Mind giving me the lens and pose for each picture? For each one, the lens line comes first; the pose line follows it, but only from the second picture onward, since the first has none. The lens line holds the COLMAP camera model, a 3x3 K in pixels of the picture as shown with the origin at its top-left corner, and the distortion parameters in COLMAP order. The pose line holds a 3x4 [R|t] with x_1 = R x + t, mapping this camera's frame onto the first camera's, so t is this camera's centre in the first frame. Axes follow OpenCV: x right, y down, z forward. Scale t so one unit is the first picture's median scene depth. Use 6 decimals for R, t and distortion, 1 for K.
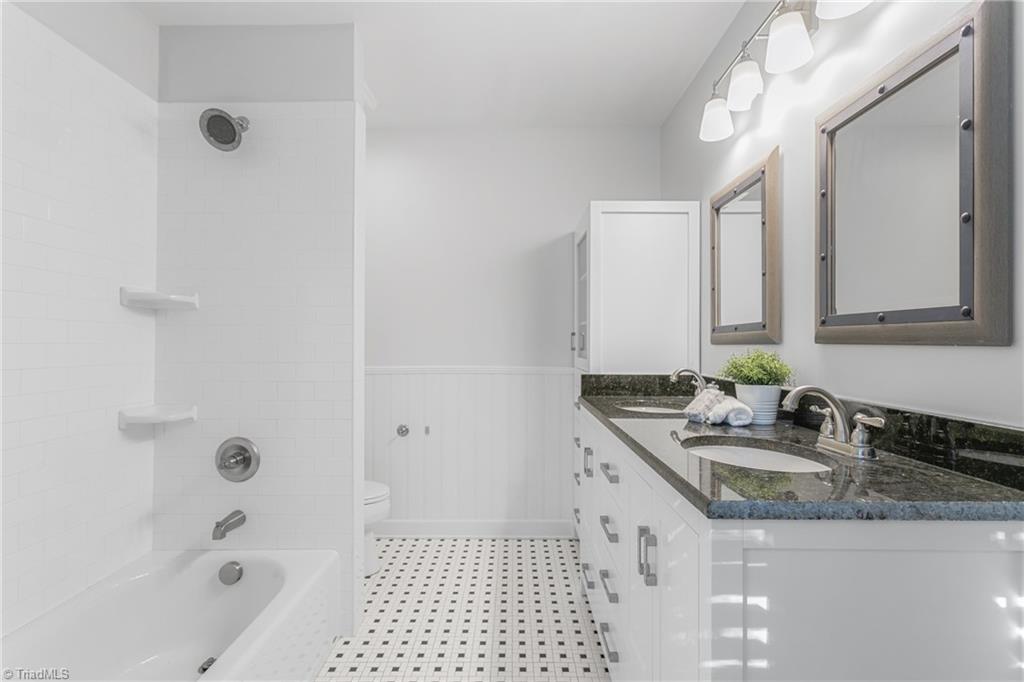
lens RADIAL K [[496.2, 0, 511.6], [0, 496.2, 341.8], [0, 0, 1]] dist [-0.000600, 0.002056]
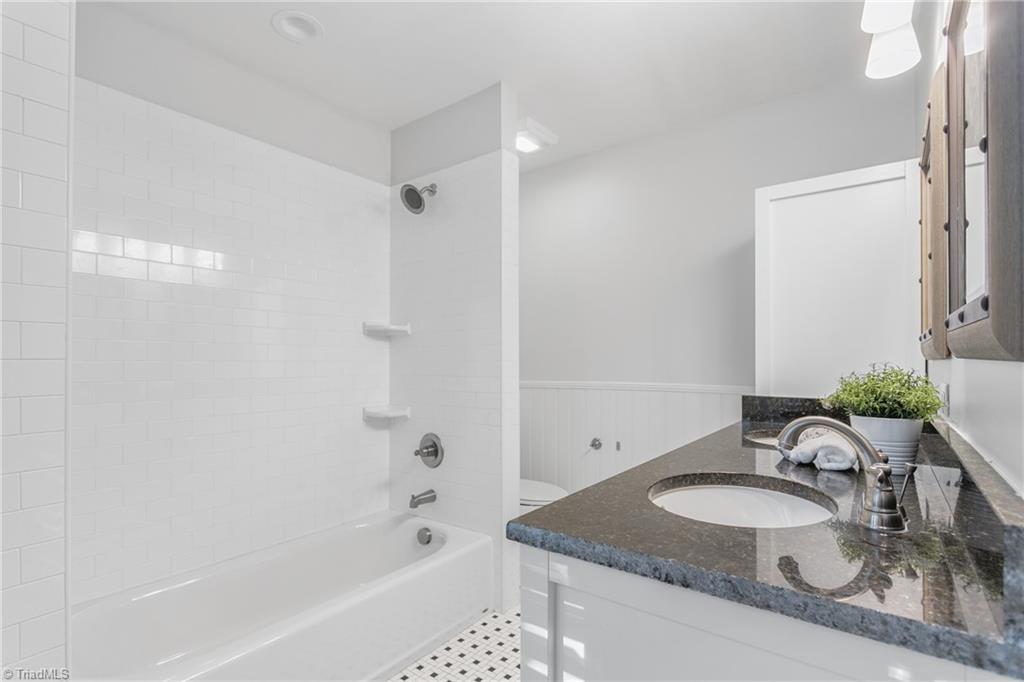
lens RADIAL K [[496.2, 0, 498.8], [0, 496.2, 359.3], [0, 0, 1]] dist [-0.000600, 0.002056]
pose [[0.795956, -0.004503, -0.605338, 0.381534], [0.006325, 0.999980, 0.000878, 0.000346], [0.605322, -0.004528, 0.795968, 0.082232]]
